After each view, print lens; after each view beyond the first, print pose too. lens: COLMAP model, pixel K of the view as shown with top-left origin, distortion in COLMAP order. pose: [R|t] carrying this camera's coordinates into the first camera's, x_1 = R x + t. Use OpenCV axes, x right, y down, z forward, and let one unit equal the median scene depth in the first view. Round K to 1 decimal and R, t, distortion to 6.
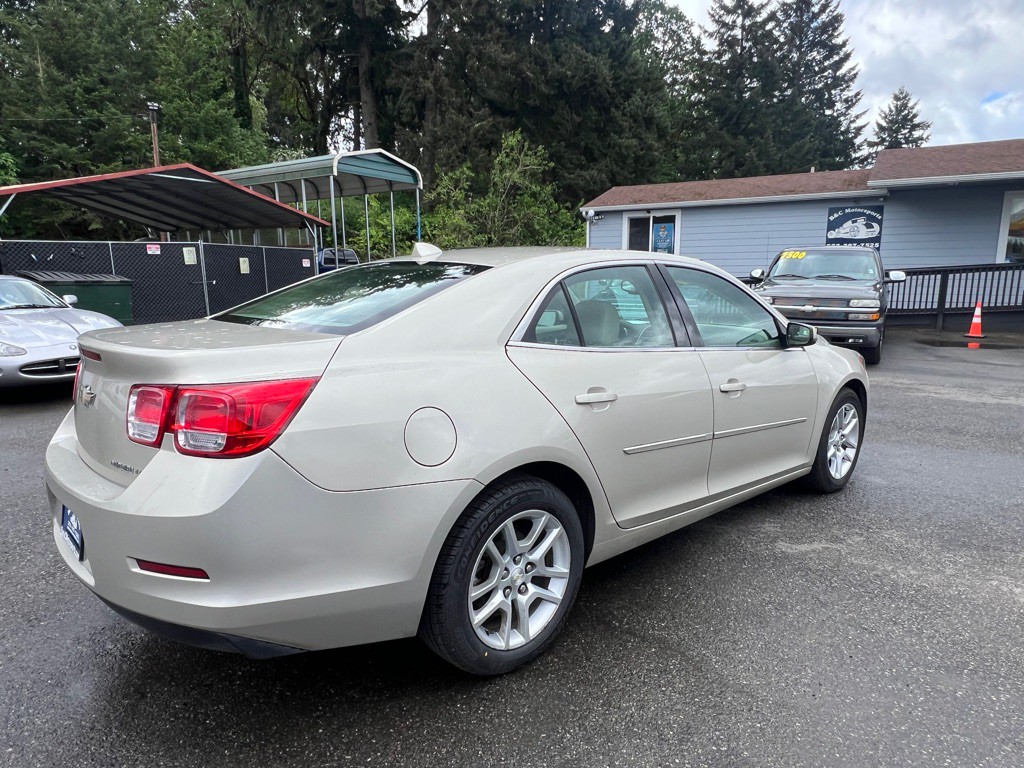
lens RADIAL K [[653.9, 0, 513.0], [0, 653.9, 388.2], [0, 0, 1]] dist [-0.002782, 0.000549]
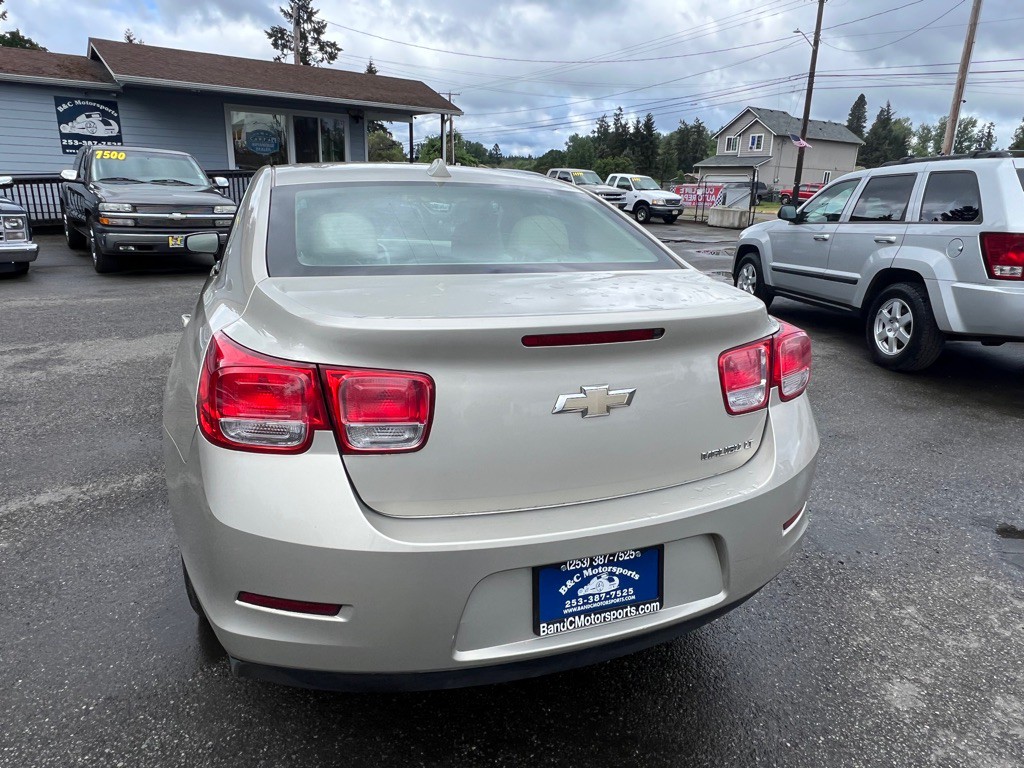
lens RADIAL K [[653.9, 0, 506.8], [0, 653.9, 384.8], [0, 0, 1]] dist [-0.002782, 0.000549]
pose [[0.386346, -0.255755, 0.886186, -0.144963], [0.127416, 0.966375, 0.223349, -0.018684], [-0.913511, 0.026624, 0.405943, 0.092903]]
